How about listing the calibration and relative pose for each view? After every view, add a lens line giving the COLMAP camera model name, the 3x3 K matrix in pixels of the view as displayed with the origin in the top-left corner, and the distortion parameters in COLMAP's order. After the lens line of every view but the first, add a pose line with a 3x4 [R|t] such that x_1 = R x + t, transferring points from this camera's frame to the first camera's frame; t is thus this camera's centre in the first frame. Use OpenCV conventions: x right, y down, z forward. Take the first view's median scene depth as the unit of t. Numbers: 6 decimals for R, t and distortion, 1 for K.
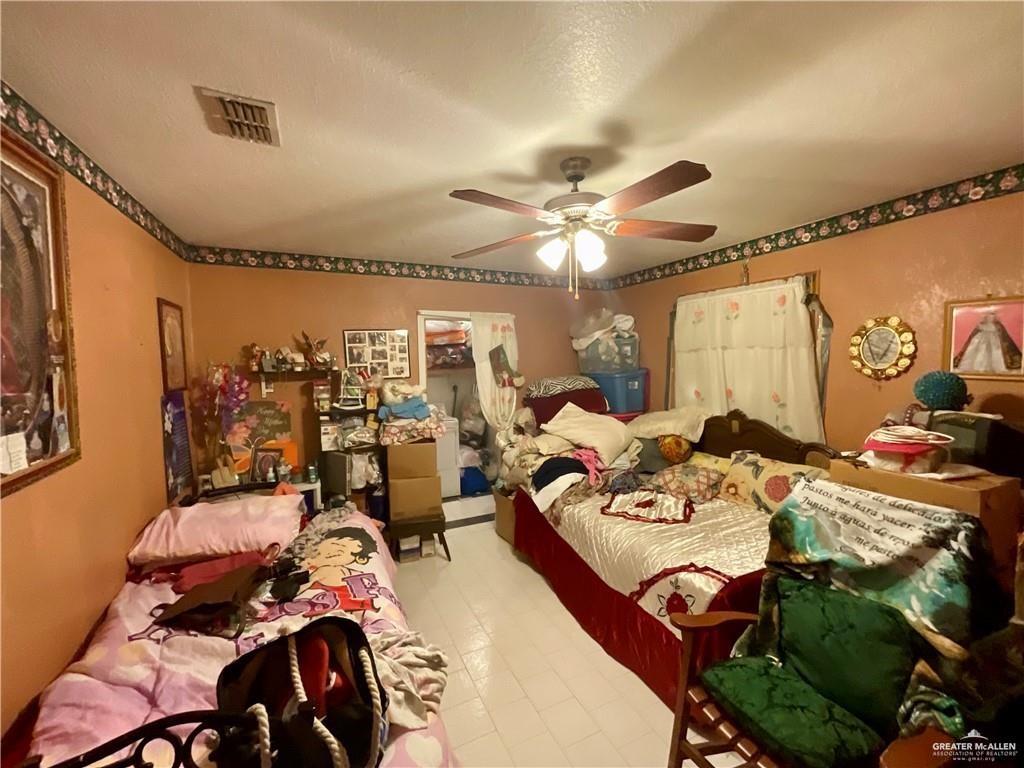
lens RADIAL K [[417.2, 0, 510.8], [0, 417.2, 383.2], [0, 0, 1]] dist [0.002283, -0.000208]
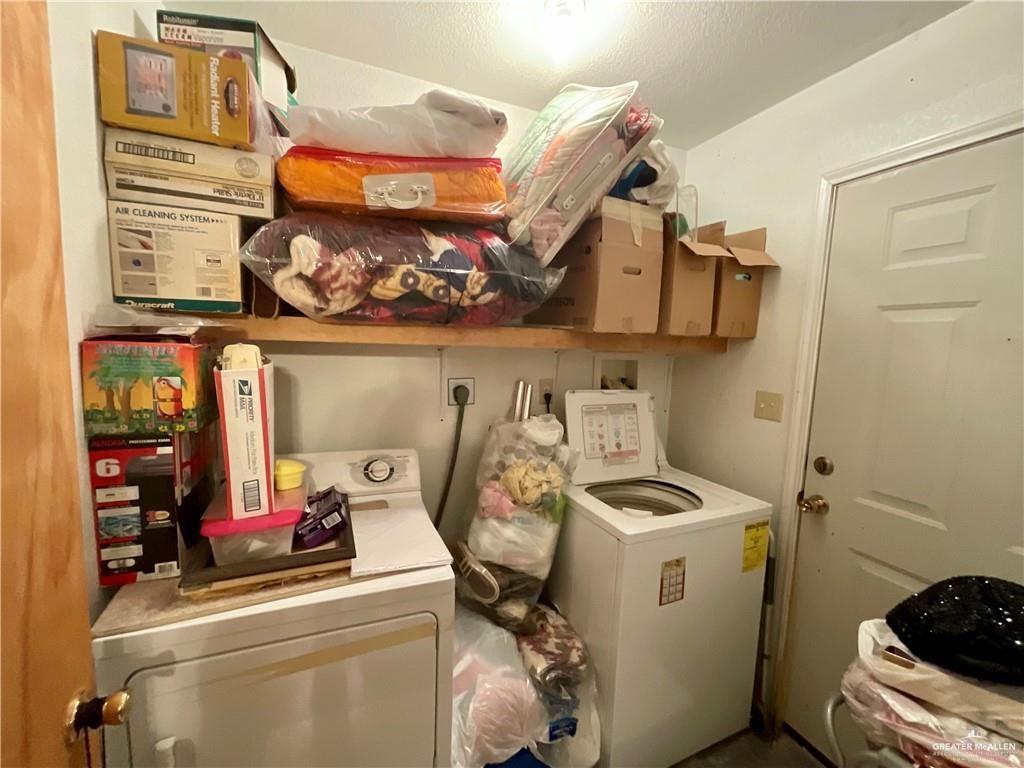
lens RADIAL K [[417.2, 0, 511.6], [0, 417.2, 383.0], [0, 0, 1]] dist [0.002283, -0.000208]
pose [[0.996863, 0.062734, -0.048257, -0.086737], [-0.060227, 0.996842, 0.051765, -0.015763], [0.051352, -0.048696, 0.997493, 0.741546]]
